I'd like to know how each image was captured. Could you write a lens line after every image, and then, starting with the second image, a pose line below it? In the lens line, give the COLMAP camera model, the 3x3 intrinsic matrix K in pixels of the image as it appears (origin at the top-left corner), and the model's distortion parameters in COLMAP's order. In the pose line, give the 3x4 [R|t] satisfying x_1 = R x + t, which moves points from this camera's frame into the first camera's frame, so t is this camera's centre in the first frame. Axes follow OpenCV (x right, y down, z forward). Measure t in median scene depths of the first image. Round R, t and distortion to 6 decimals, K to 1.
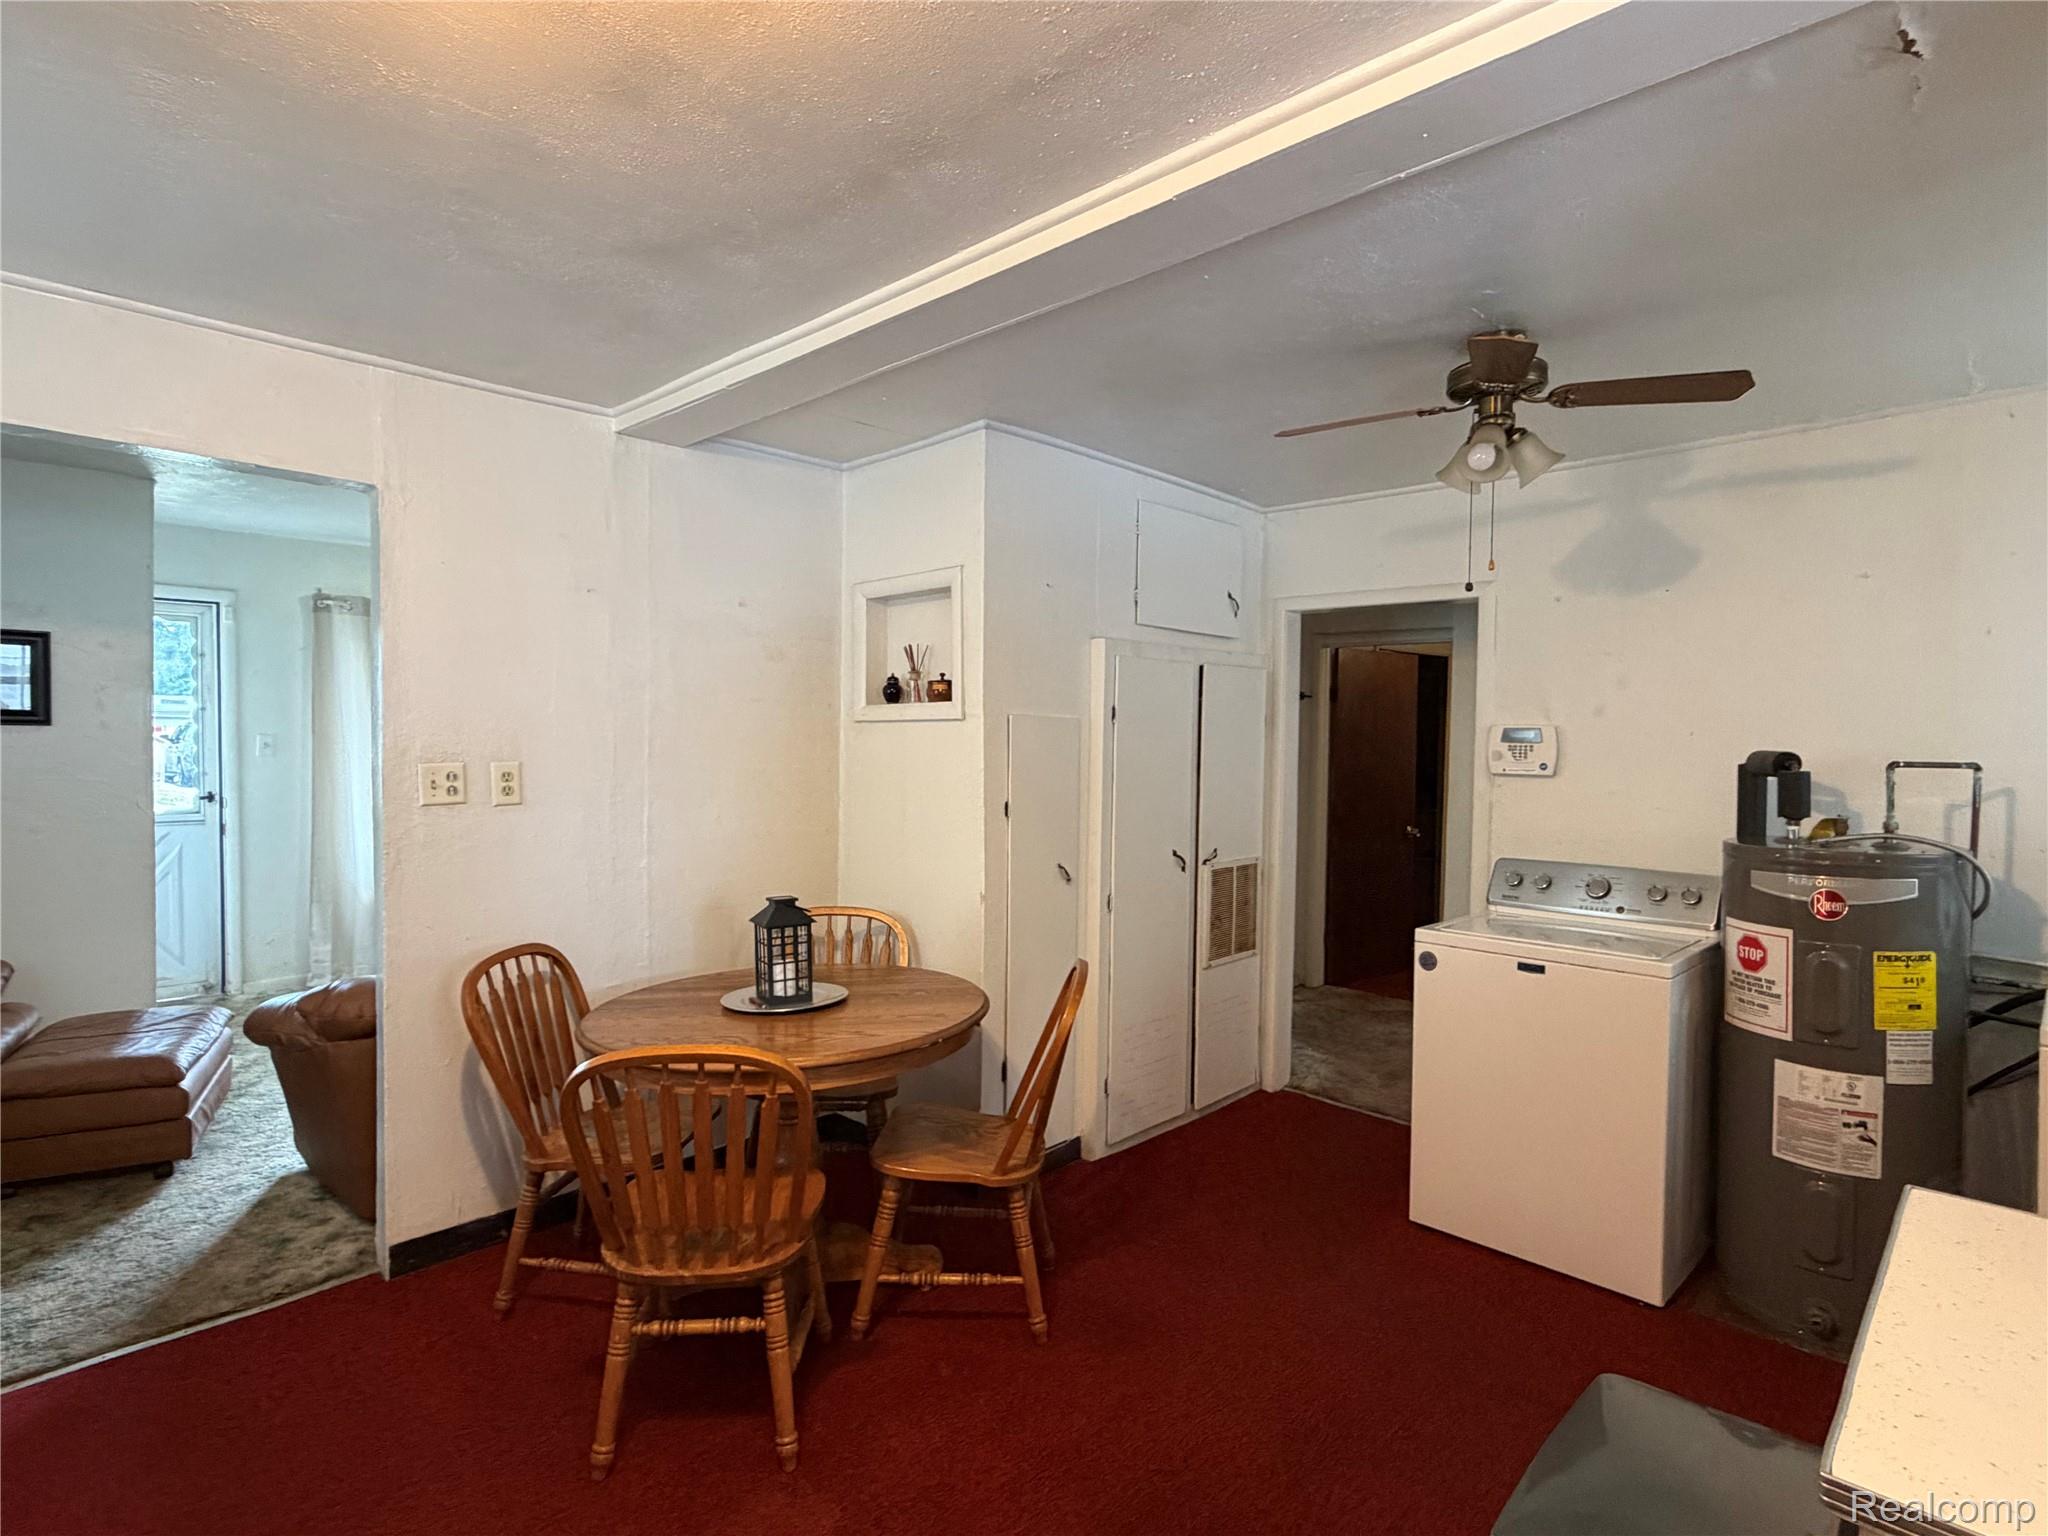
lens RADIAL K [[1061.0, 0, 1024.0], [0, 1061.0, 768.0], [0, 0, 1]] dist [0.000212, 0.000570]
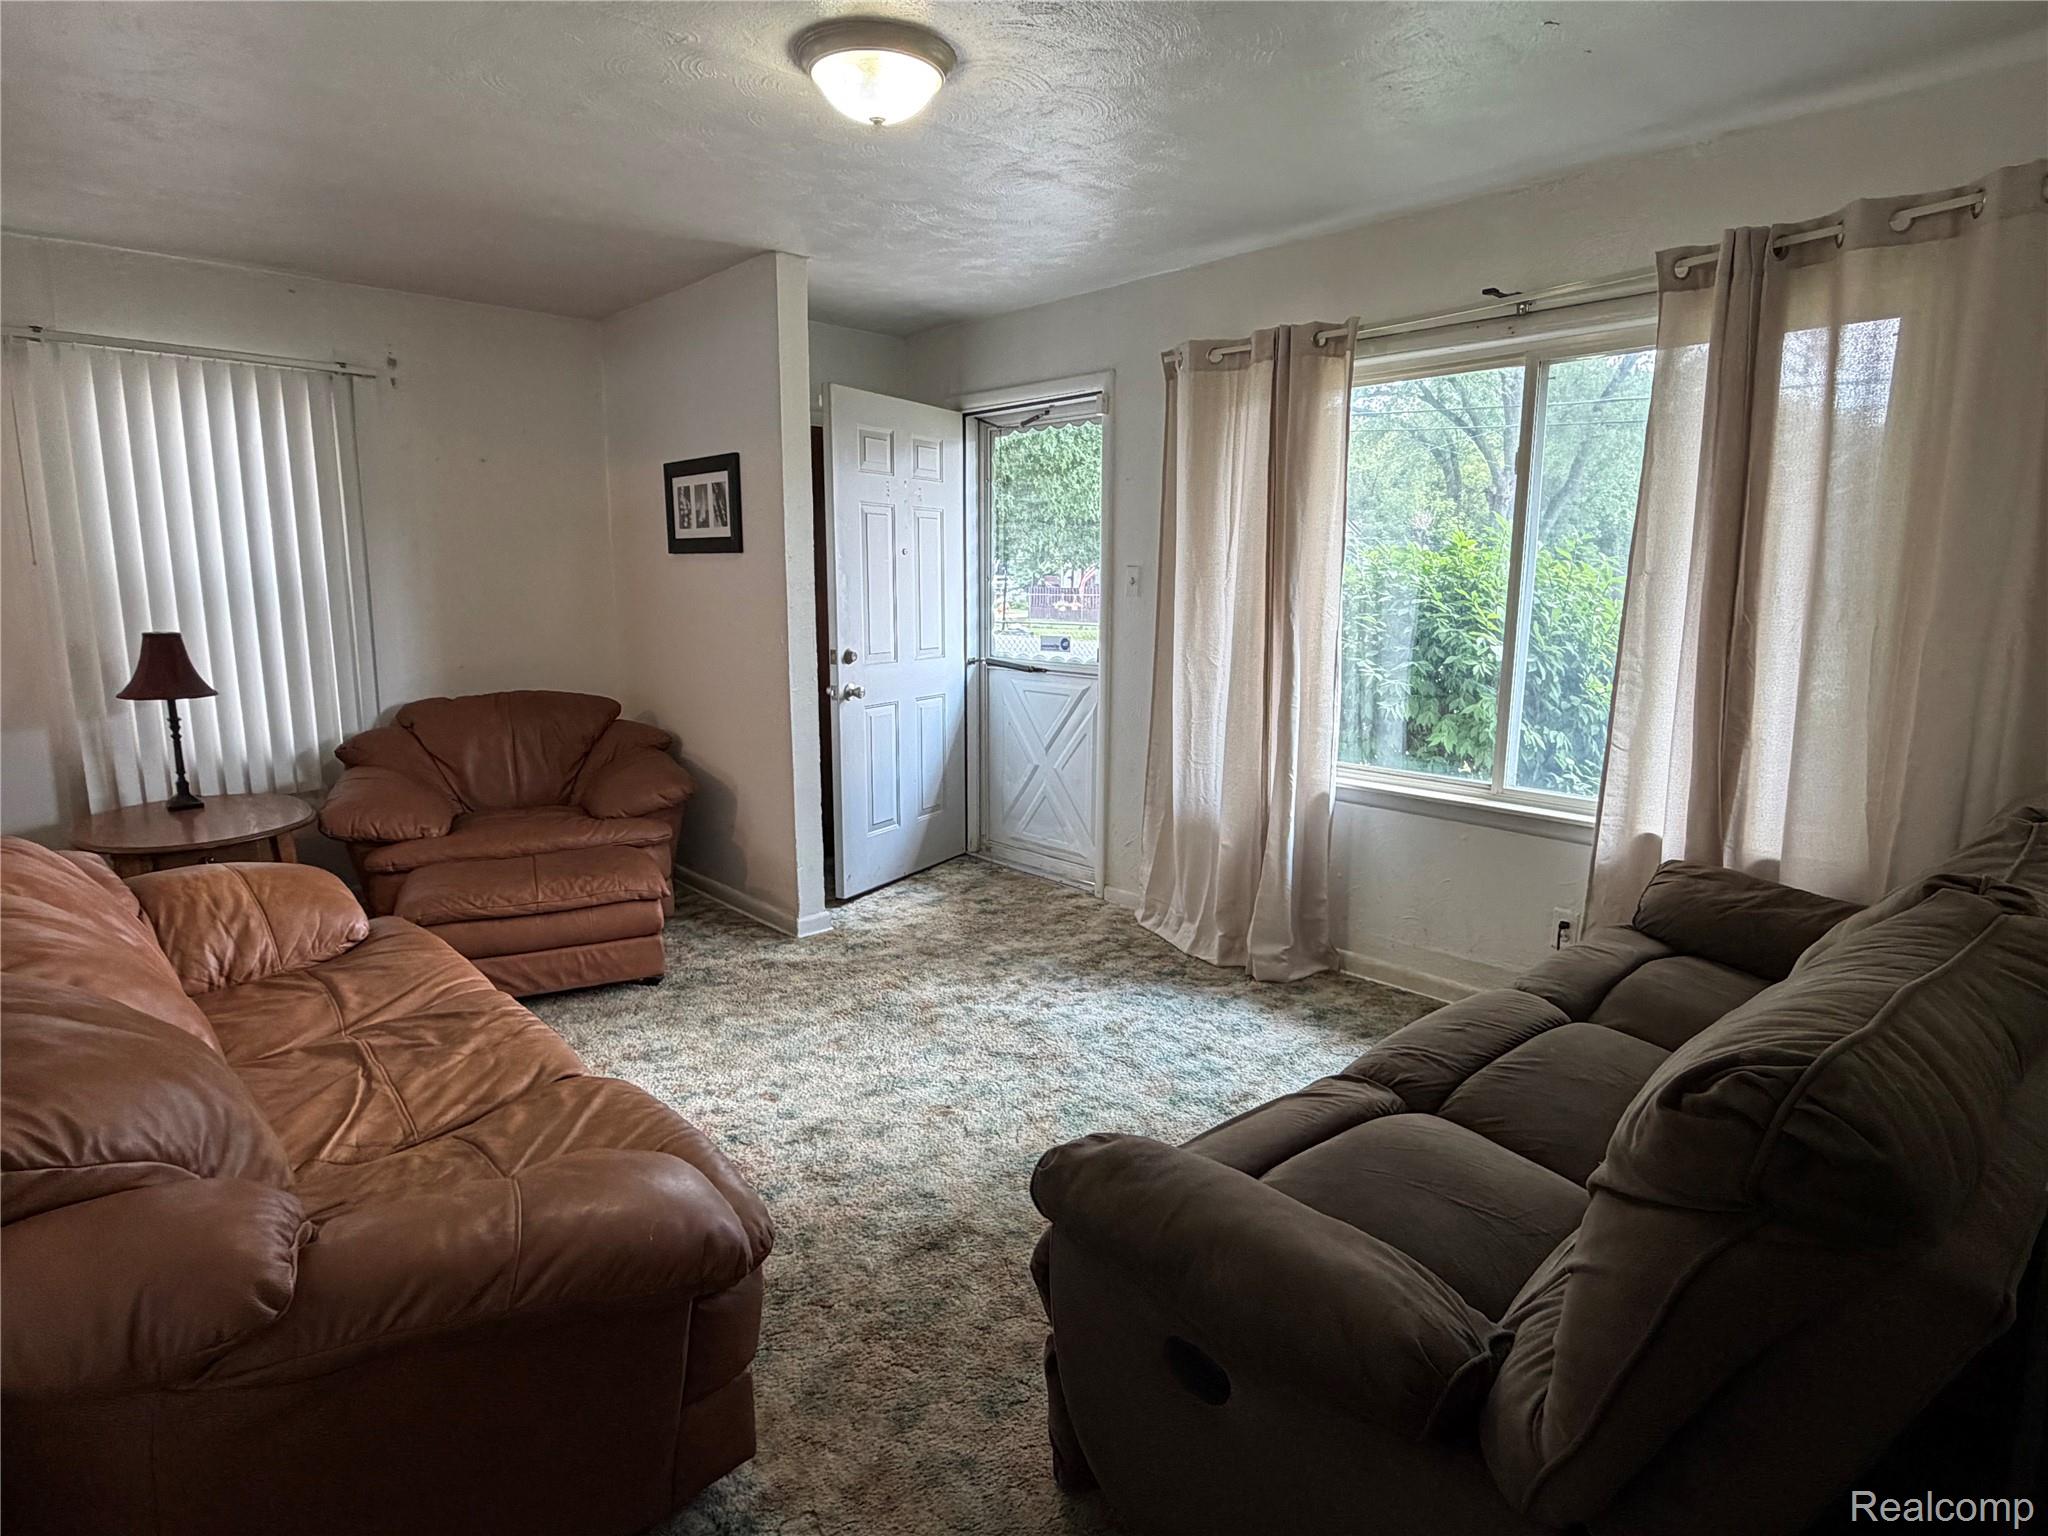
lens RADIAL K [[1131.4, 0, 1024.0], [0, 1131.4, 768.0], [0, 0, 1]] dist [0.004698, 0.000083]
pose [[-0.074579, 0.164632, -0.983532, 0.071240], [-0.036460, 0.985169, 0.167671, -0.020917], [0.996548, 0.048364, -0.067470, 0.955334]]
